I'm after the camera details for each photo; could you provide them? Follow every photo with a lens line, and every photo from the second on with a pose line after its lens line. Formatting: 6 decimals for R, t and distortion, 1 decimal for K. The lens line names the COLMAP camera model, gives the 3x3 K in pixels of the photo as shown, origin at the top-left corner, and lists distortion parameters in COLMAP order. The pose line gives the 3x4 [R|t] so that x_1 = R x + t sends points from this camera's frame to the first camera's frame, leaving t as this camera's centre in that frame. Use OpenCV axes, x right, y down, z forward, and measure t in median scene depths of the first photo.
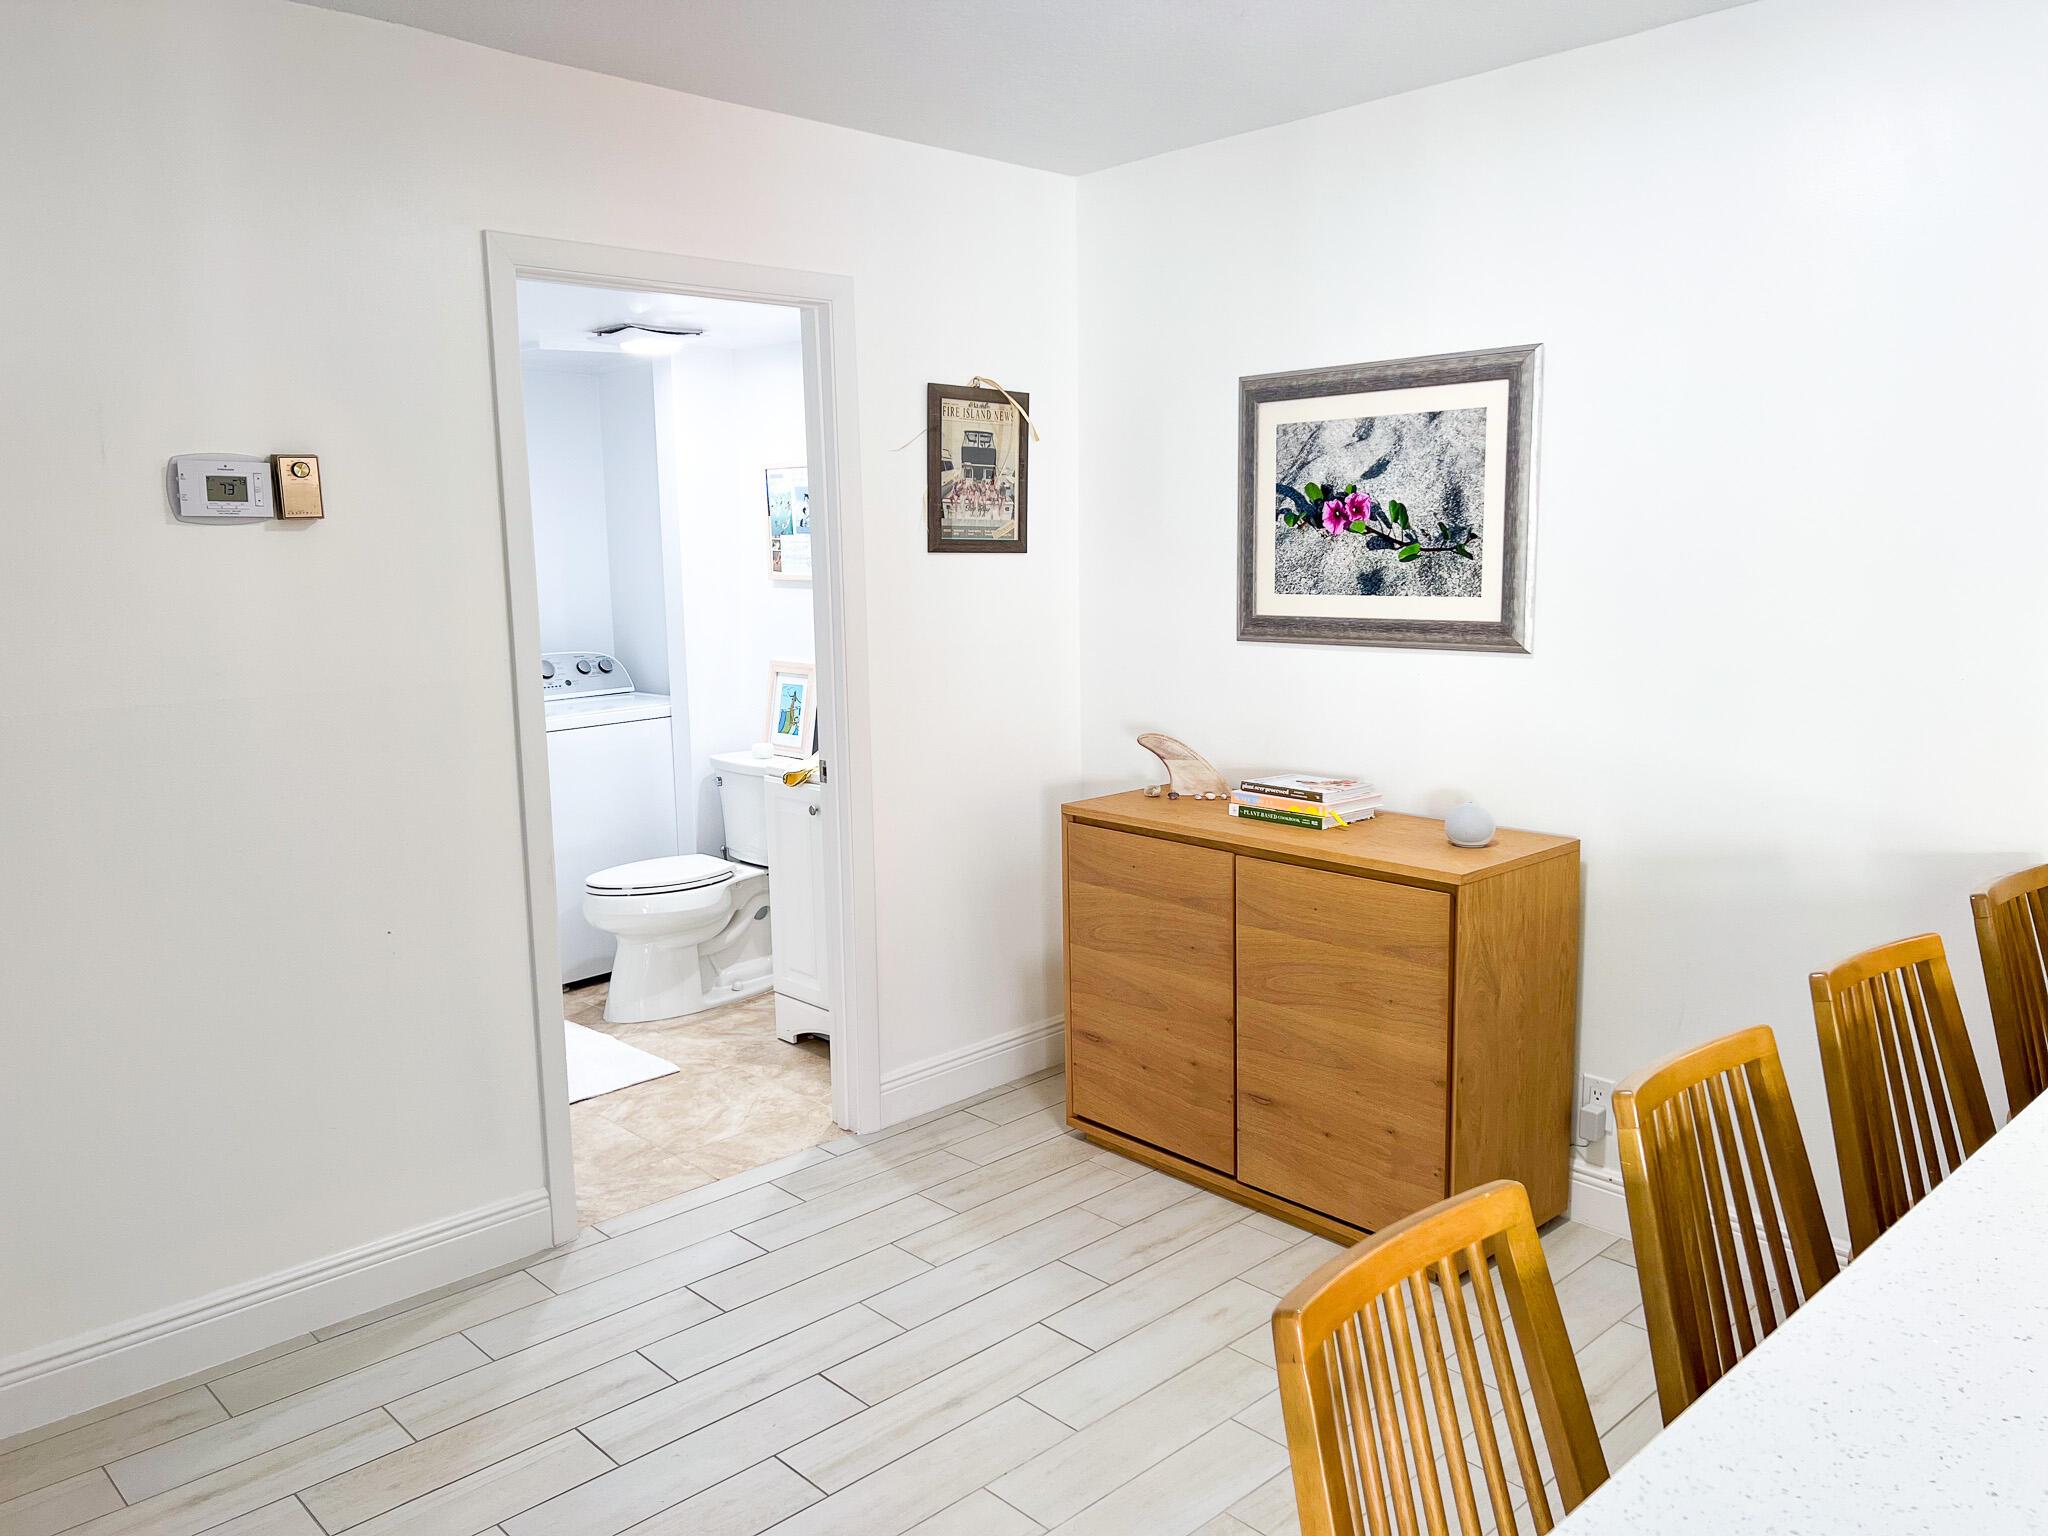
lens RADIAL K [[1545.5, 0, 1058.7], [0, 1545.5, 804.2], [0, 0, 1]] dist [0.082230, -0.075337]
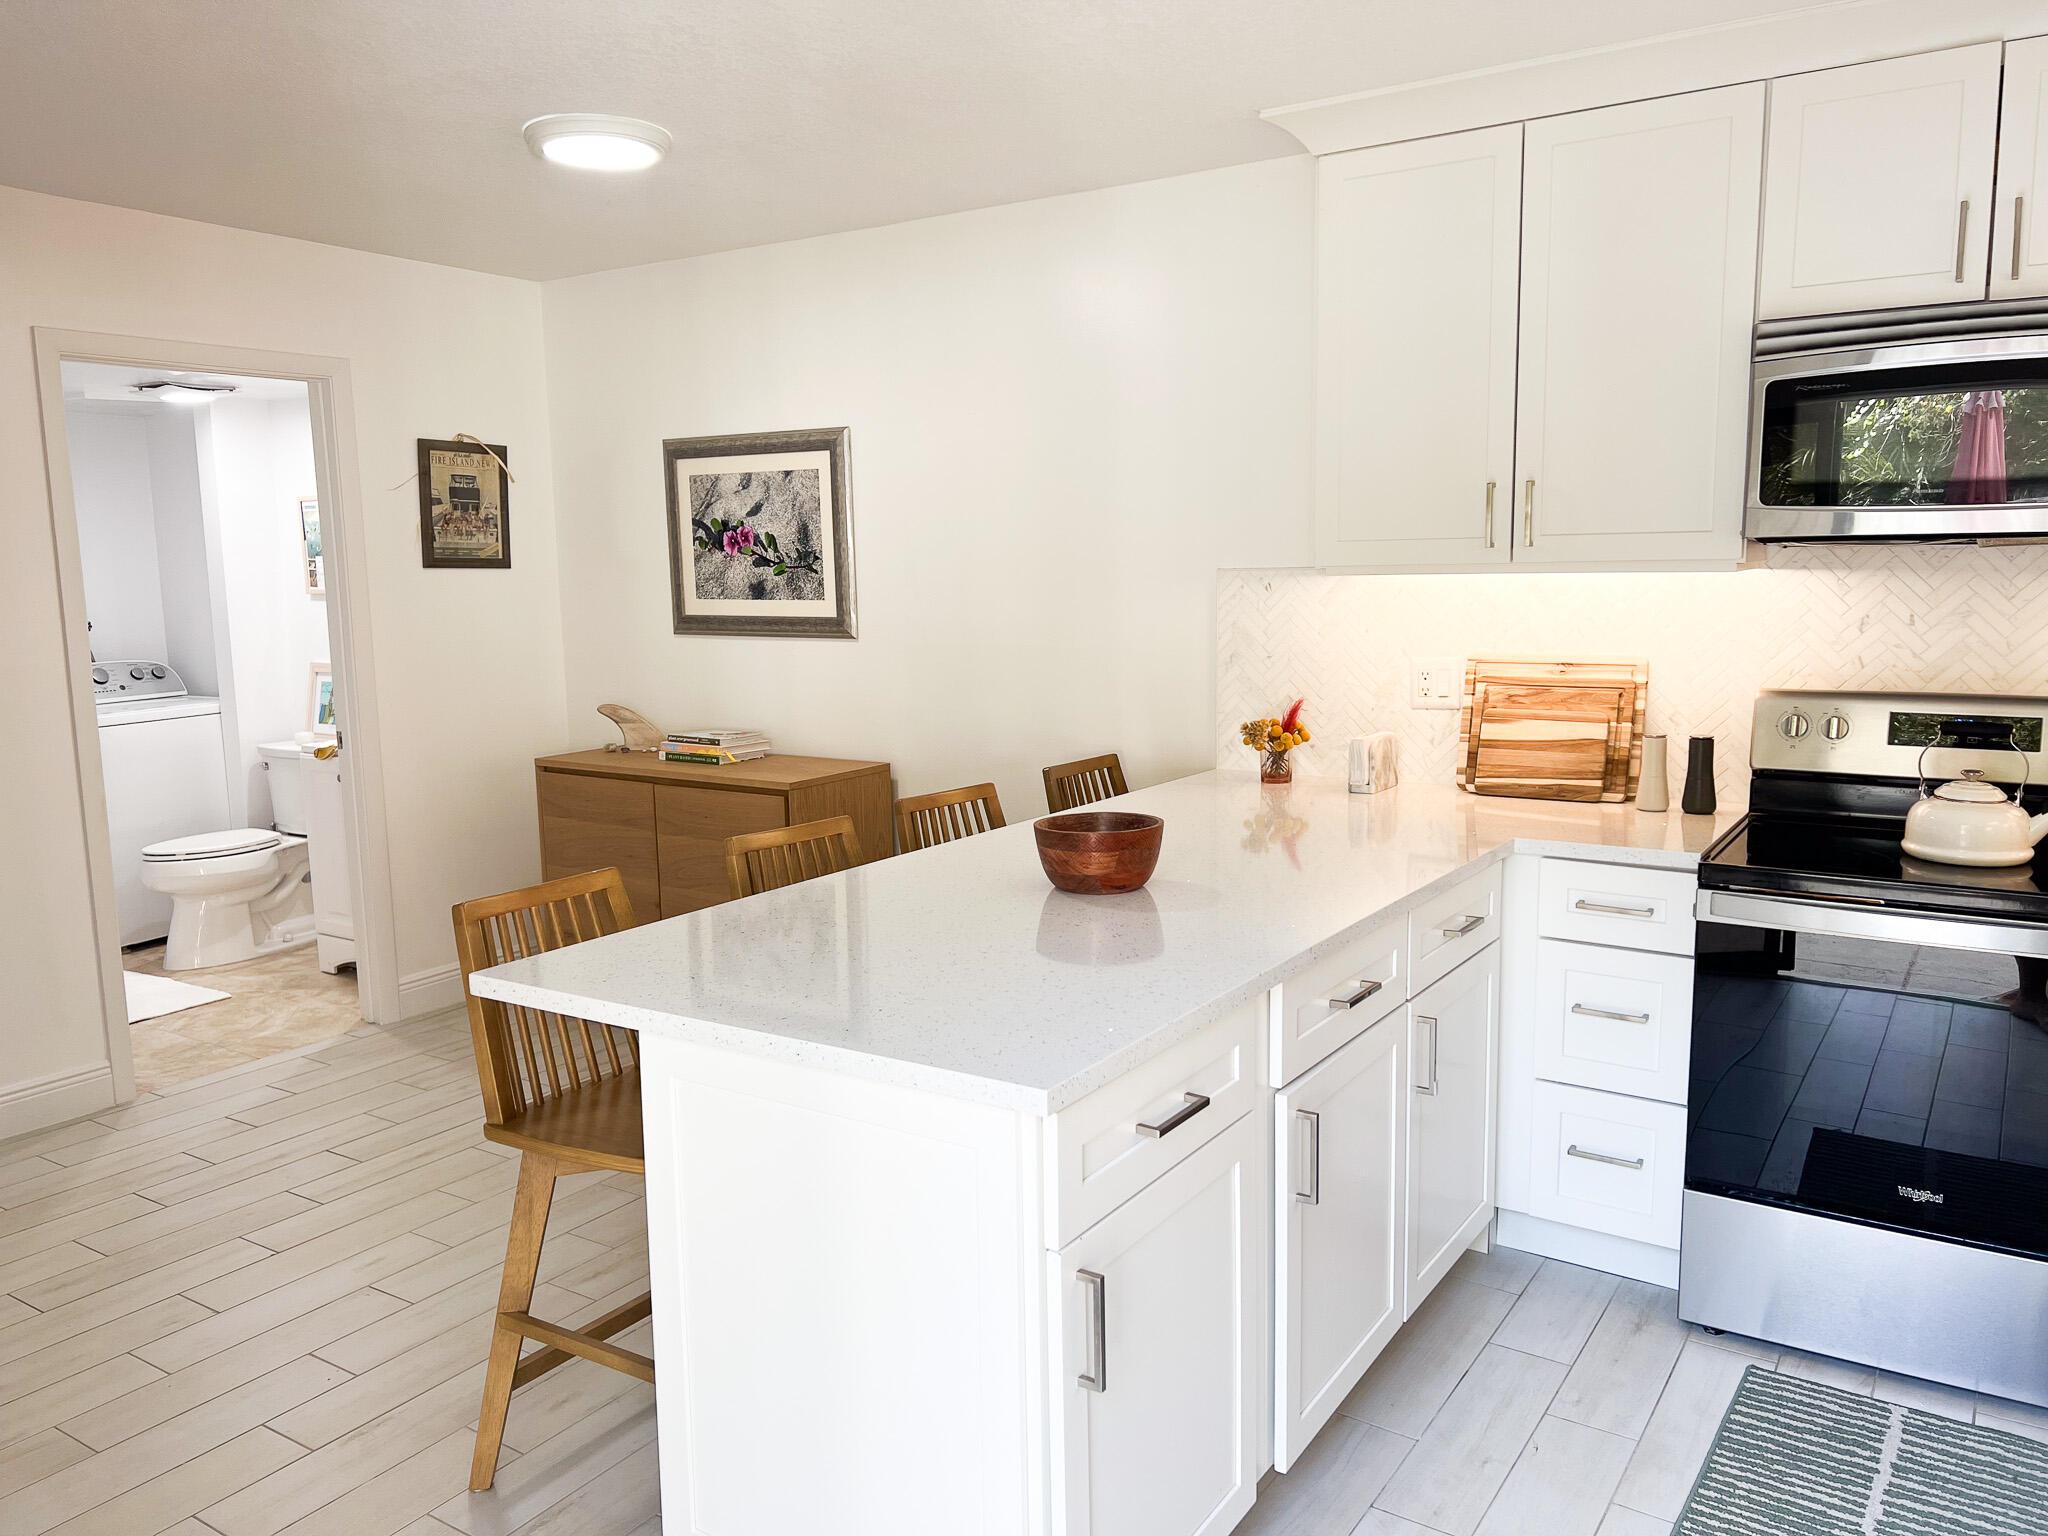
lens RADIAL K [[1545.5, 0, 1028.5], [0, 1545.5, 796.3], [0, 0, 1]] dist [0.082230, -0.075337]
pose [[0.977696, -0.035759, 0.206958, 0.133555], [0.040091, 0.999055, -0.016773, 0.069767], [-0.206163, 0.024696, 0.978206, -0.378538]]
